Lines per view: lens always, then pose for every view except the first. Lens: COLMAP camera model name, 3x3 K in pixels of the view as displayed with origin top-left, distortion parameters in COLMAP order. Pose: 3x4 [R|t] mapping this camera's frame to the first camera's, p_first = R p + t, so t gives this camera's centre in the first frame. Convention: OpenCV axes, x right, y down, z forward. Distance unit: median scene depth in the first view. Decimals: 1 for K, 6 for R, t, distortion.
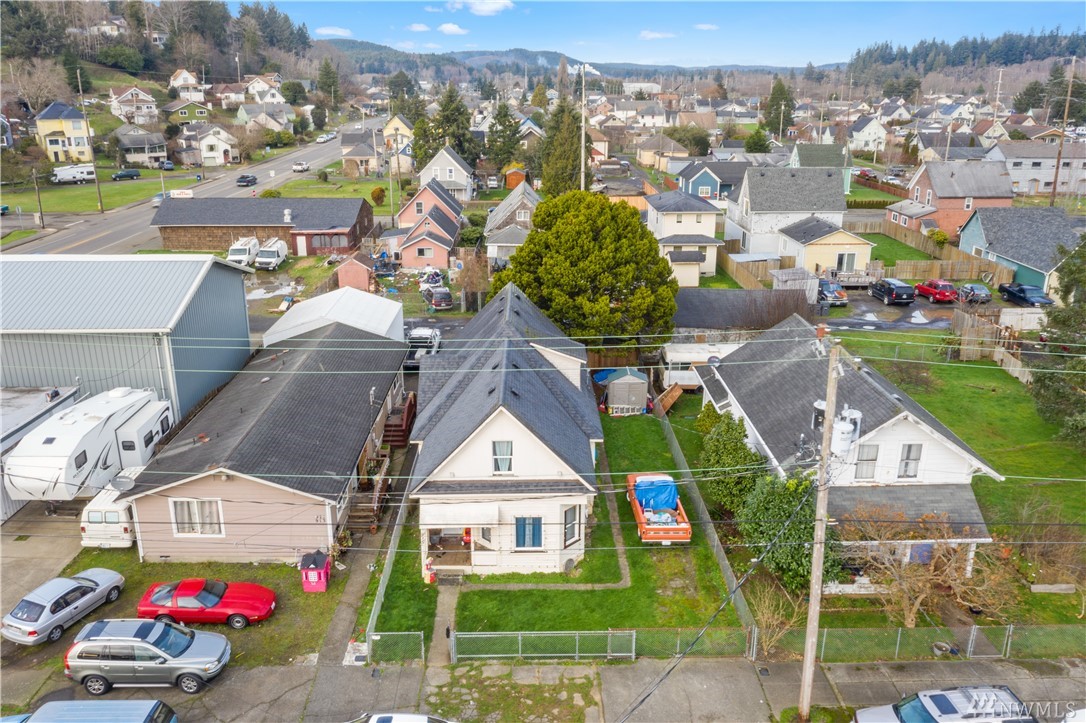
lens RADIAL K [[838.3, 0, 543.0], [0, 838.3, 361.5], [0, 0, 1]] dist [-0.004572, -0.001649]
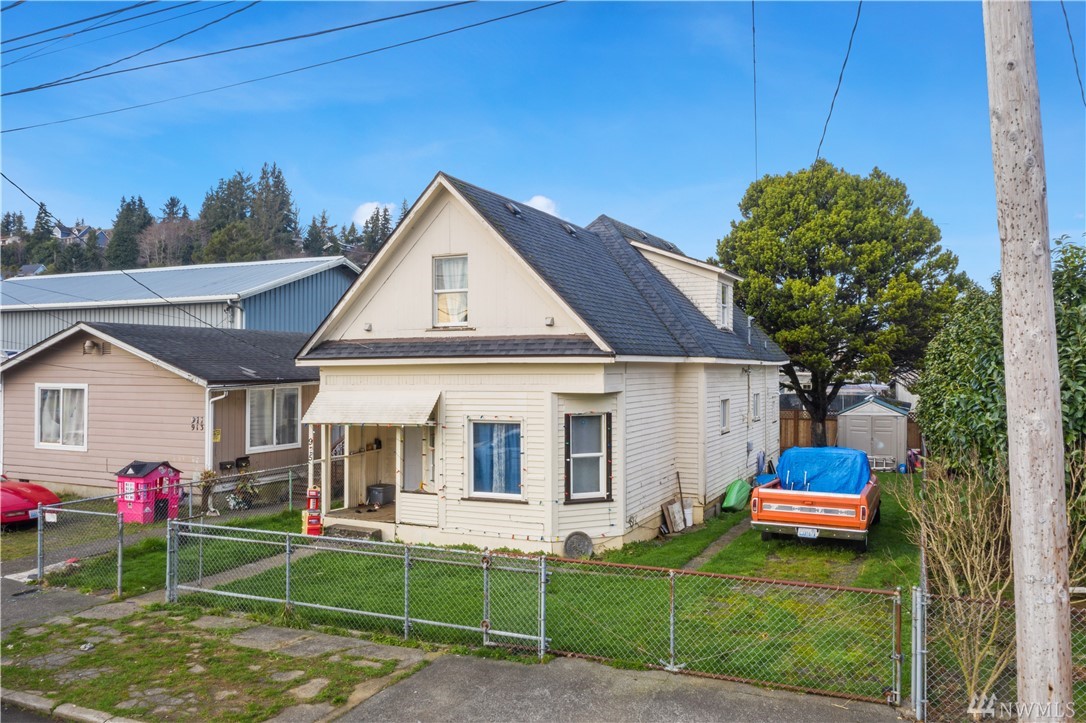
lens RADIAL K [[858.1, 0, 543.0], [0, 858.1, 361.5], [0, 0, 1]] dist [-0.011200, -0.005410]
pose [[0.905662, -0.006103, -0.423956, 0.227960], [-0.131244, 0.946753, -0.293995, 0.301819], [0.403176, 0.321902, 0.856638, 0.570703]]
